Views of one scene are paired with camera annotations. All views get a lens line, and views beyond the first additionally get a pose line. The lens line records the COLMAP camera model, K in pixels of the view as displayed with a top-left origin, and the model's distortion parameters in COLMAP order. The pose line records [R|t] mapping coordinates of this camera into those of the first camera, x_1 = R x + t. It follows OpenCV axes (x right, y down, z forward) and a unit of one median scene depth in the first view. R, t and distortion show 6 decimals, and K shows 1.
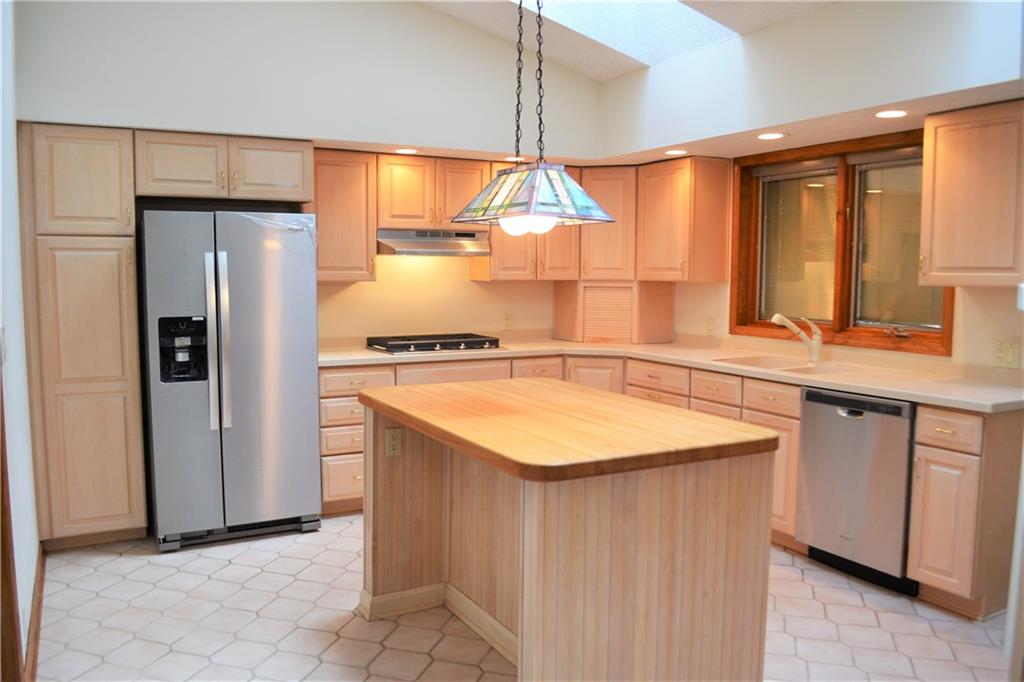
lens RADIAL K [[821.0, 0, 512.0], [0, 821.0, 341.0], [0, 0, 1]] dist [-0.074270, -0.005877]
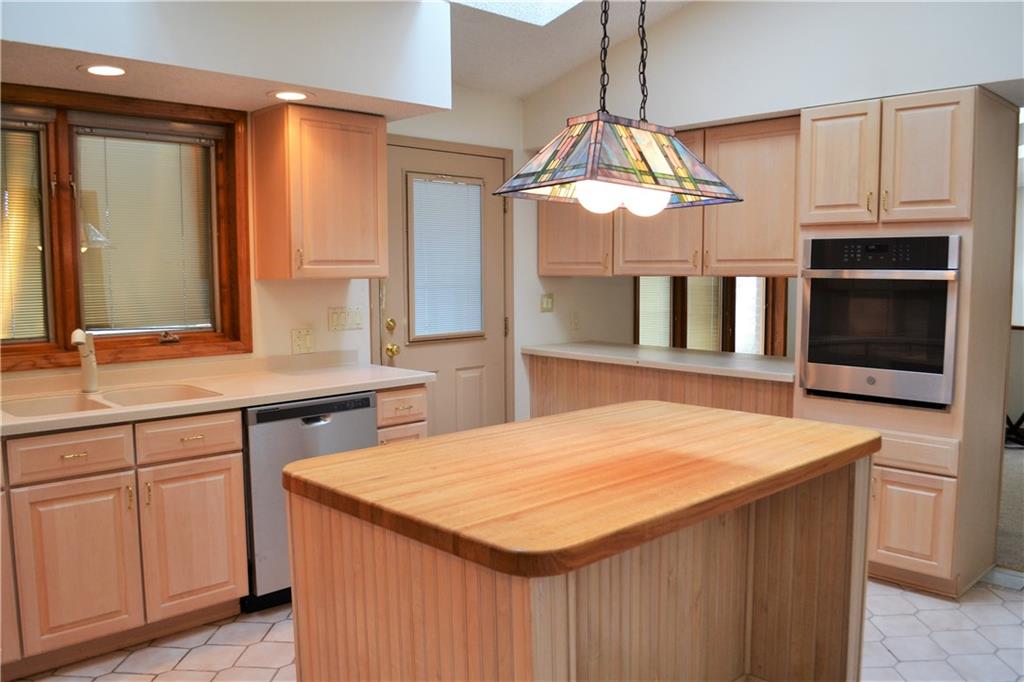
lens RADIAL K [[821.0, 0, 512.0], [0, 821.0, 341.0], [0, 0, 1]] dist [-0.074270, -0.005877]
pose [[-0.267558, -0.089301, 0.959395, -0.515535], [0.083694, 0.989779, 0.115470, -0.087308], [-0.959900, 0.111191, -0.257349, 1.013287]]
